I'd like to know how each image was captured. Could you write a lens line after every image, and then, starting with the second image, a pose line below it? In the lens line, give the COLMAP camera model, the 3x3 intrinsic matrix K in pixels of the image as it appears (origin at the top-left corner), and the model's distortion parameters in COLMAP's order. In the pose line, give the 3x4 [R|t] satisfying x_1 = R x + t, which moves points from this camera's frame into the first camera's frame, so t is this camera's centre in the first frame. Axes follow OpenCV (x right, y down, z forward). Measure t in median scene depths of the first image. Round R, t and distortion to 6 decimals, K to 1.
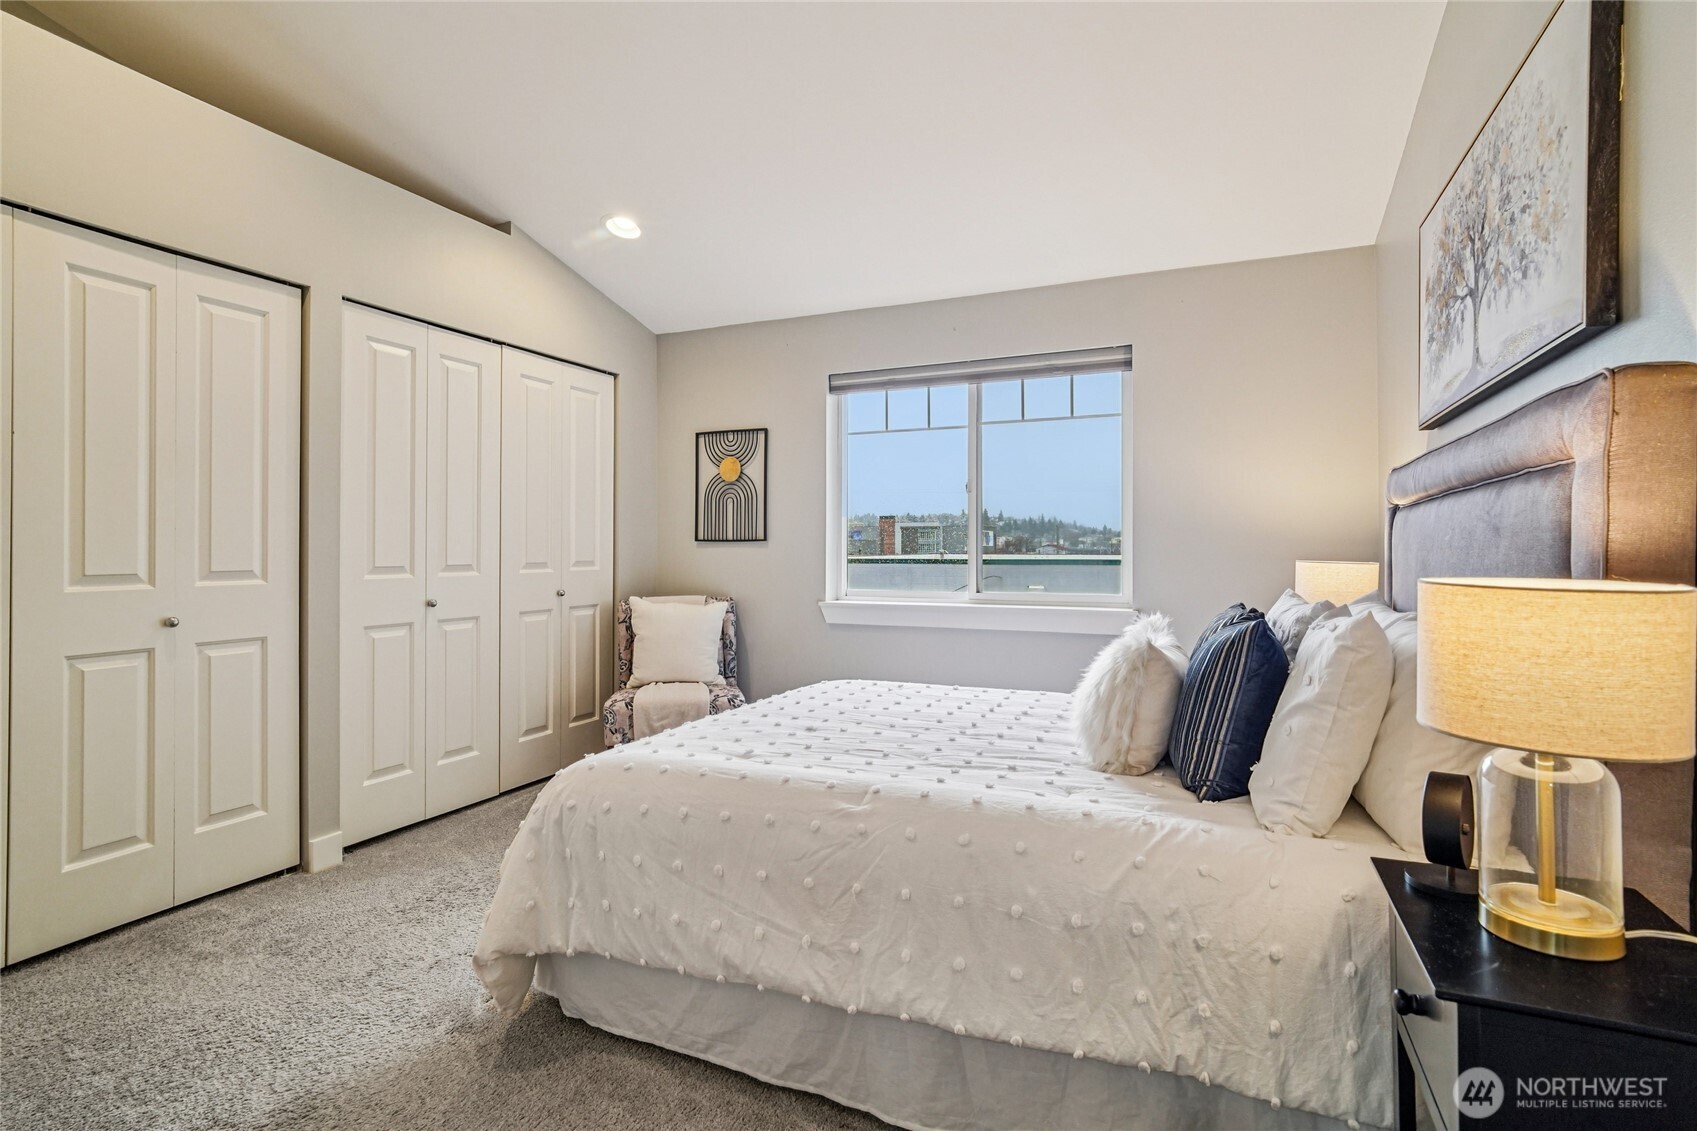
lens RADIAL K [[811.2, 0, 854.3], [0, 811.2, 542.5], [0, 0, 1]] dist [-0.009222, 0.000704]
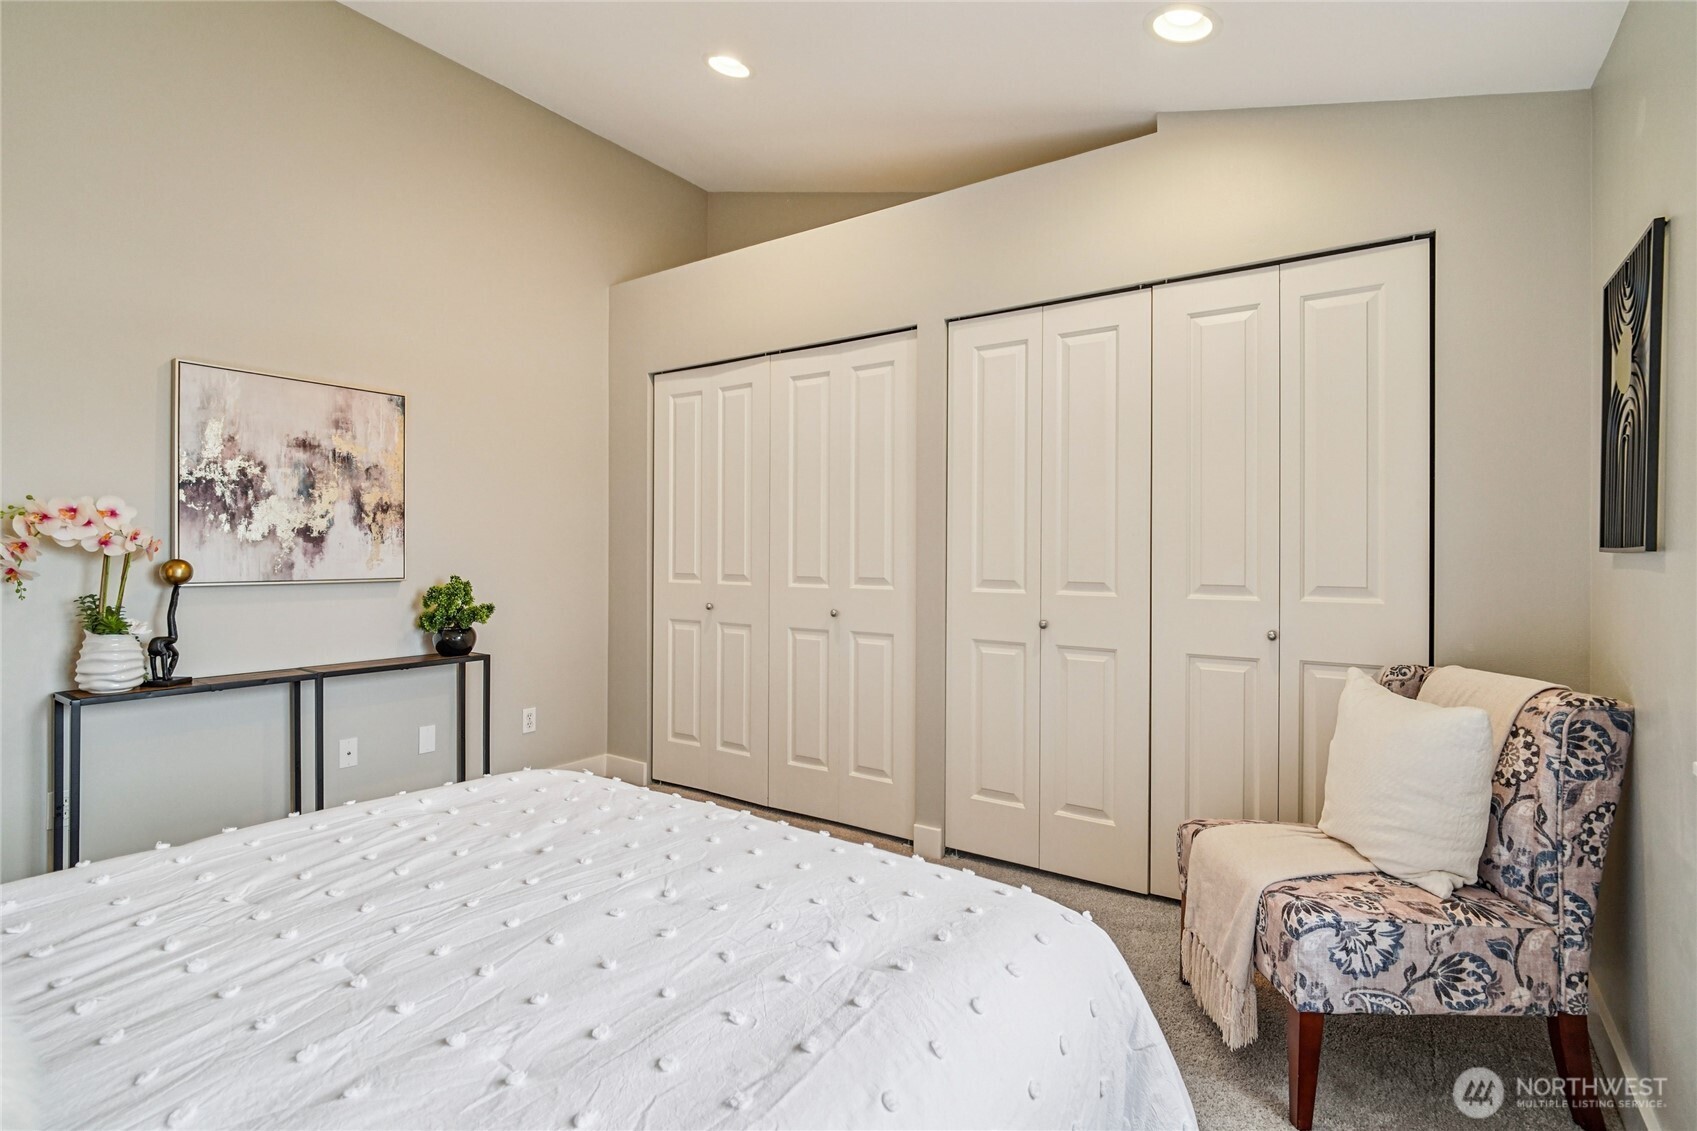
lens RADIAL K [[811.2, 0, 837.8], [0, 811.2, 559.1], [0, 0, 1]] dist [-0.009222, 0.000704]
pose [[-0.188237, -0.000907, -0.982123, 0.371082], [-0.003161, 0.999995, -0.000317, 0.005357], [0.982119, 0.003045, -0.188239, 0.927743]]
